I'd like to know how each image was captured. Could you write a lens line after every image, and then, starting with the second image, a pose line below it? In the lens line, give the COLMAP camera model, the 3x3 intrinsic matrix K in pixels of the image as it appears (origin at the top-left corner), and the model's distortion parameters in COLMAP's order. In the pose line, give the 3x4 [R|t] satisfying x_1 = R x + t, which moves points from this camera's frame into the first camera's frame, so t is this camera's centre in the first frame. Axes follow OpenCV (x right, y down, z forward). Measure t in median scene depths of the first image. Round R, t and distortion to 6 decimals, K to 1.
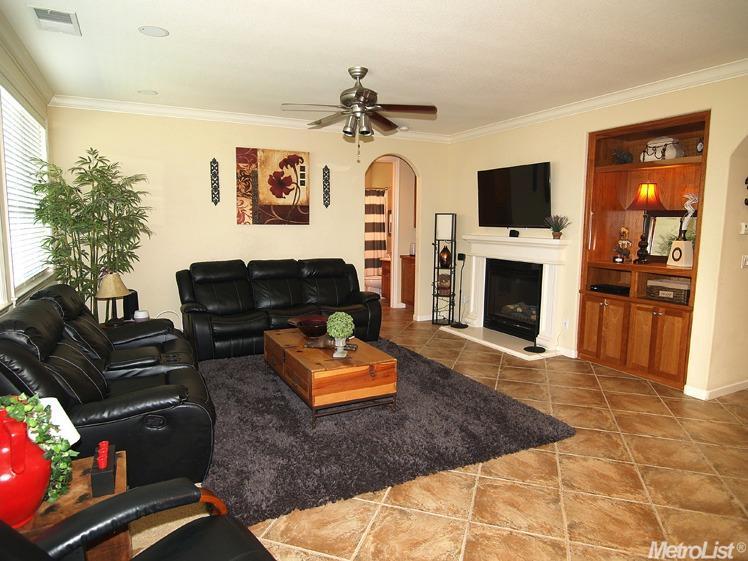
lens RADIAL K [[475.7, 0, 368.0], [0, 475.7, 277.4], [0, 0, 1]] dist [-0.023805, 0.002325]
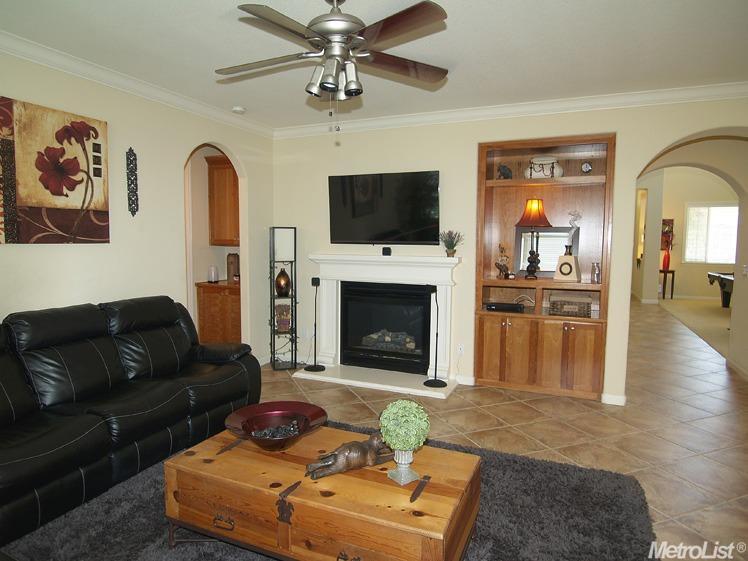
lens RADIAL K [[475.7, 0, 368.0], [0, 475.7, 277.4], [0, 0, 1]] dist [-0.023805, 0.002325]
pose [[0.771387, -0.053122, 0.634145, -0.260110], [0.073799, 0.997254, -0.006231, -0.042048], [-0.632073, 0.051606, 0.773189, 0.352808]]
